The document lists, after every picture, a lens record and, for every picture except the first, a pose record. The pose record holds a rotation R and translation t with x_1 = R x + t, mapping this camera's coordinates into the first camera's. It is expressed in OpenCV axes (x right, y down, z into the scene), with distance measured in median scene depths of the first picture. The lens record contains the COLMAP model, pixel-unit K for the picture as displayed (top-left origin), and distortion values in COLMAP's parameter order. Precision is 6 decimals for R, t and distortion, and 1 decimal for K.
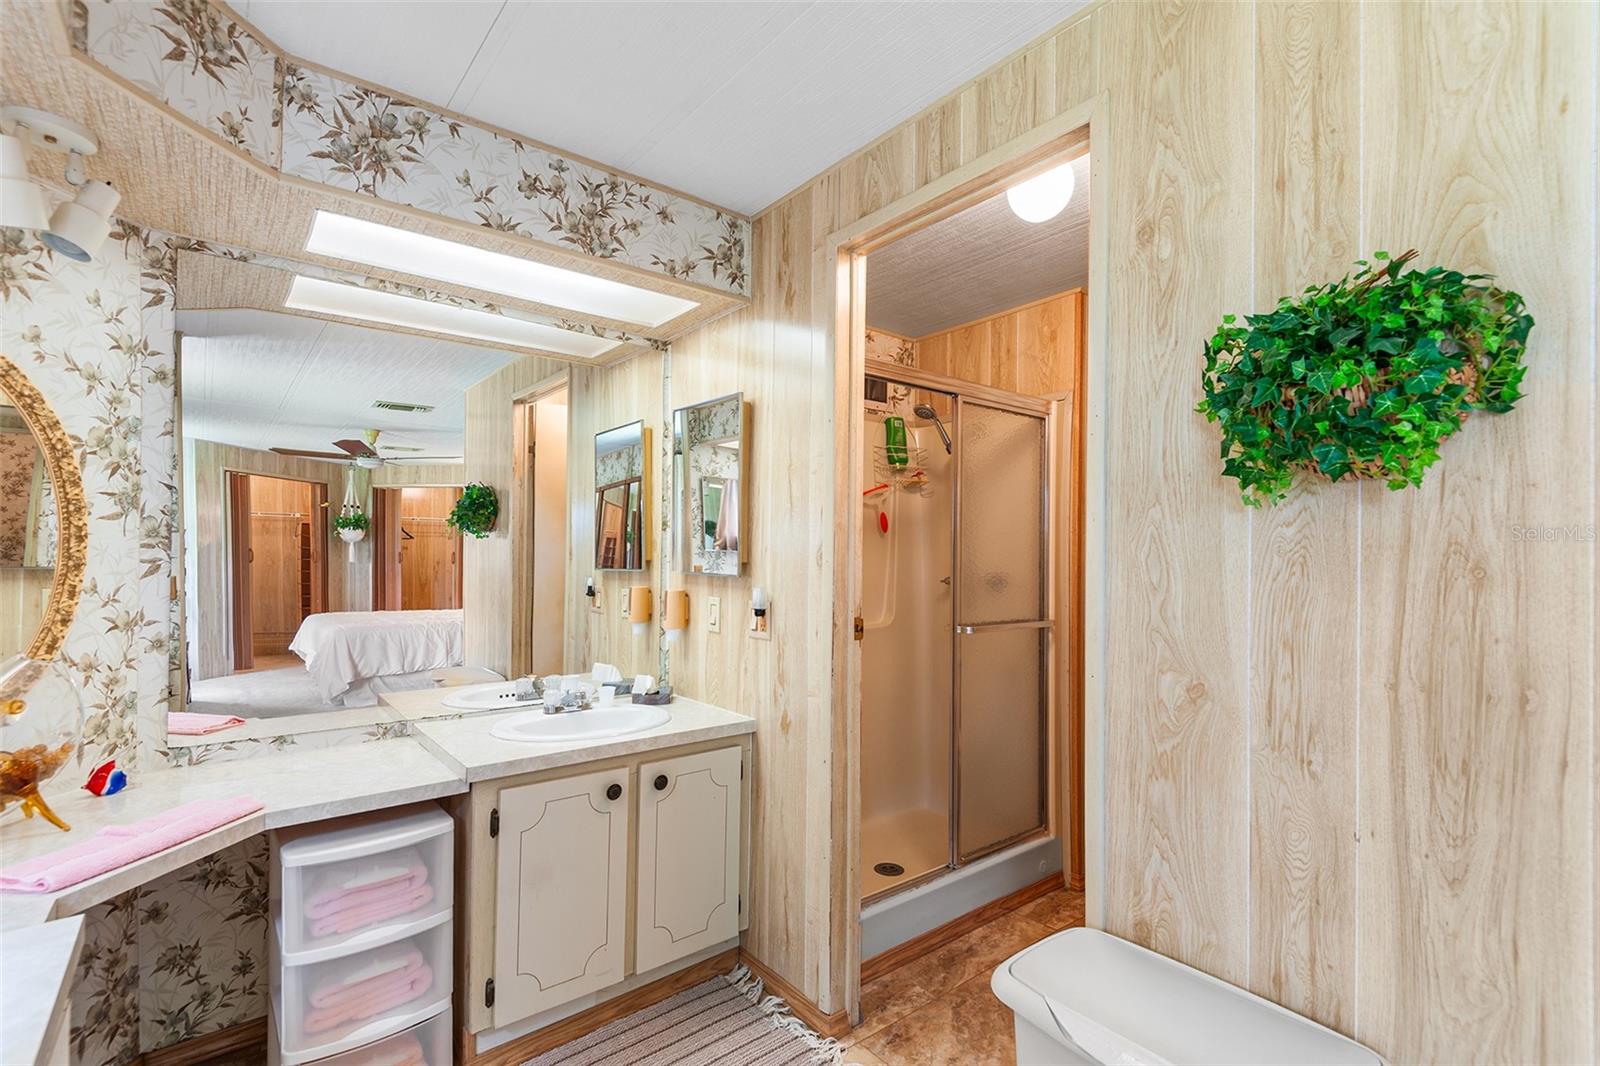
lens RADIAL K [[728.7, 0, 801.2], [0, 728.7, 547.0], [0, 0, 1]] dist [0.026020, -0.017465]
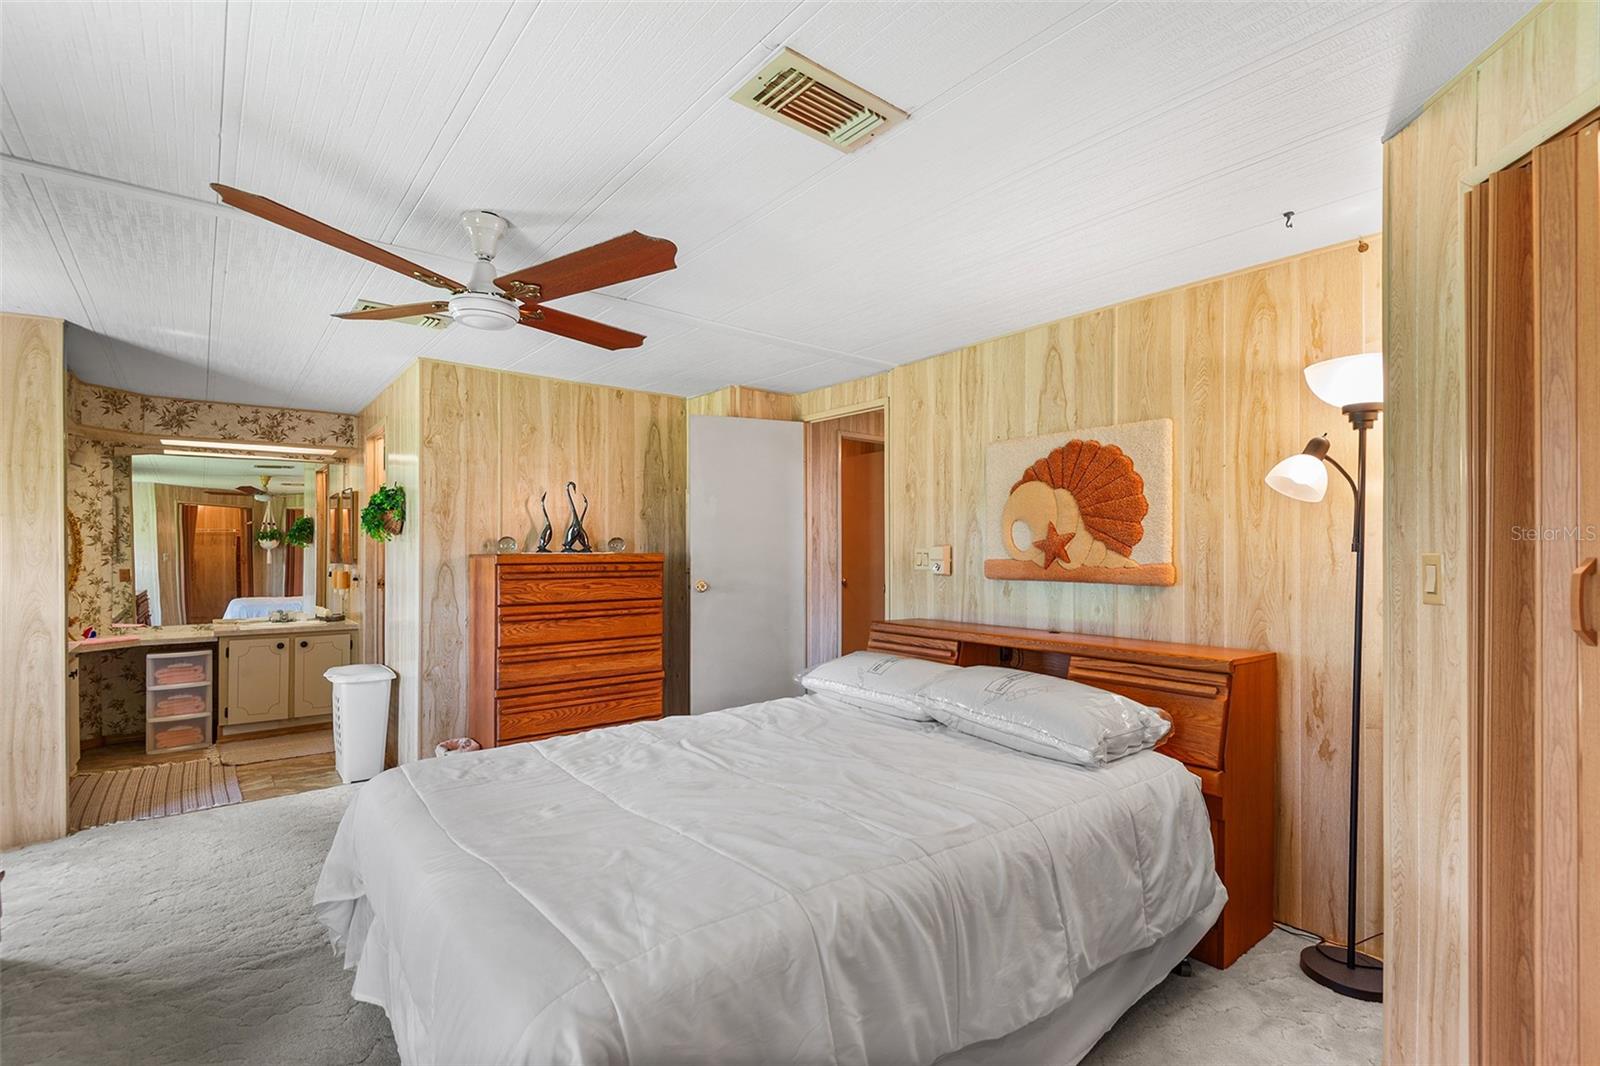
lens RADIAL K [[735.0, 0, 797.9], [0, 735.0, 549.9], [0, 0, 1]] dist [-0.000773, -0.001907]
pose [[0.999964, -0.007518, 0.003815, 1.748265], [0.007509, 0.999969, 0.002458, -0.005698], [-0.003834, -0.002429, 0.999990, -1.807537]]
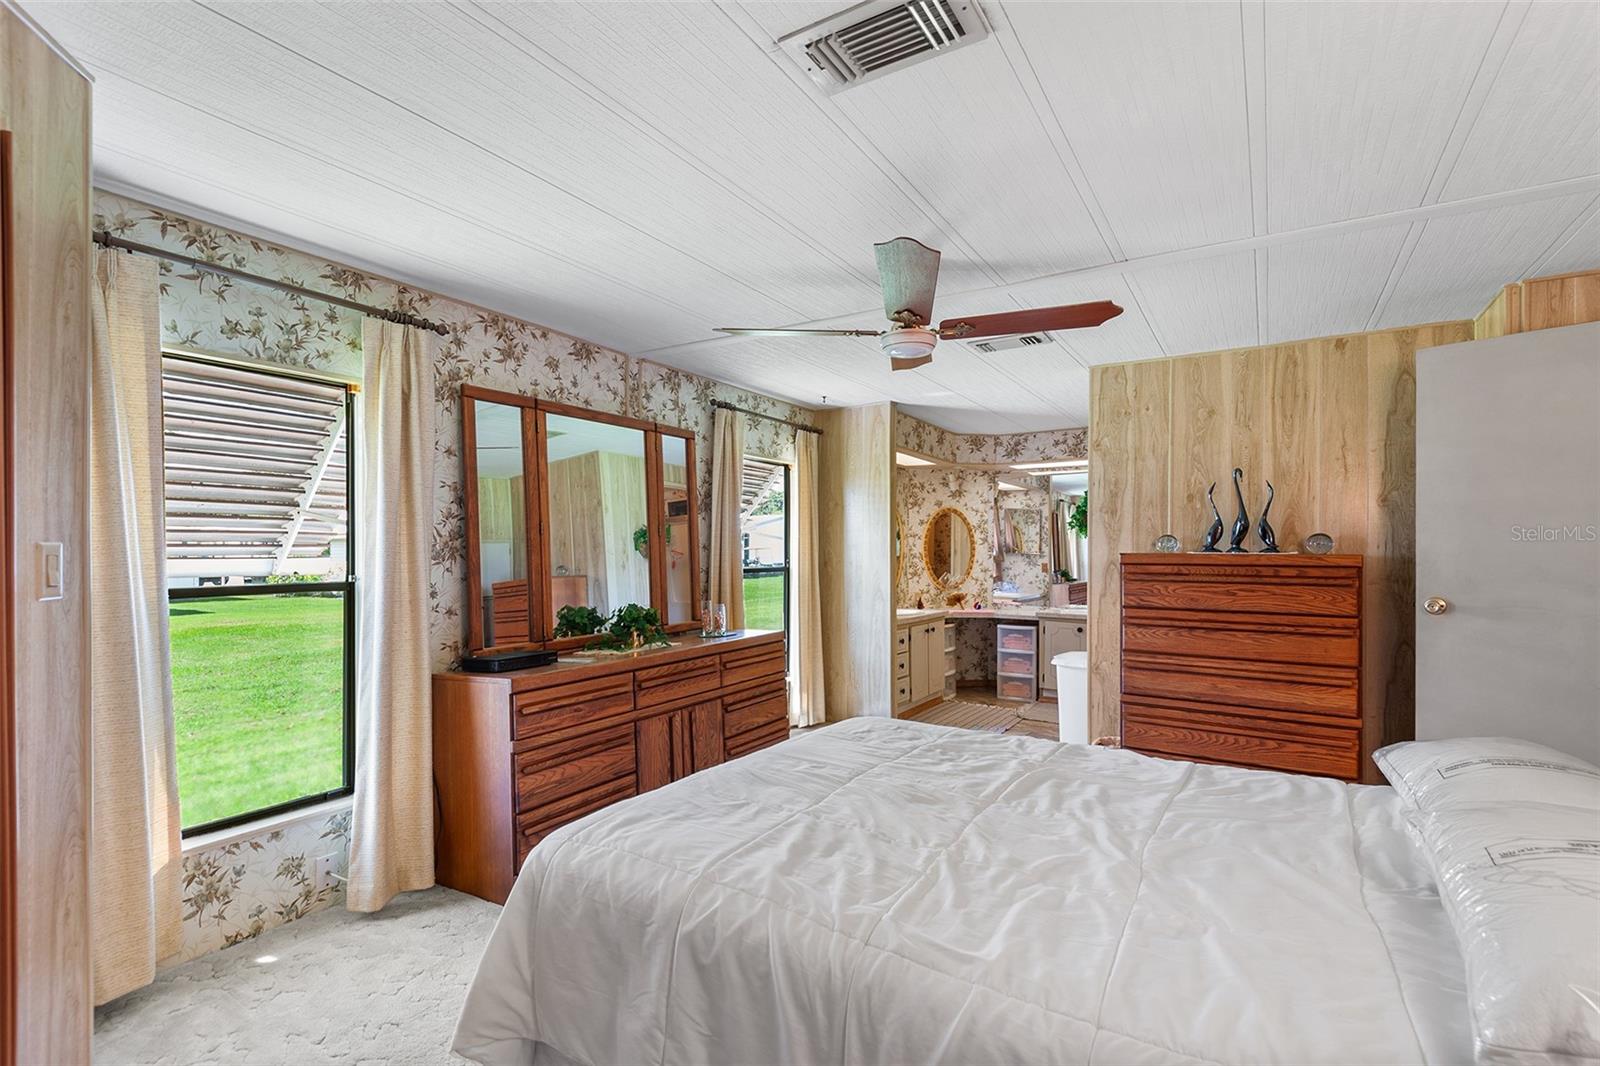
lens RADIAL K [[728.7, 0, 801.2], [0, 728.7, 547.0], [0, 0, 1]] dist [0.026020, -0.017465]
pose [[0.314565, -0.006099, -0.949216, 2.531809], [0.001306, 0.999981, -0.005992, -0.001670], [0.949235, 0.000645, 0.314567, -1.200851]]
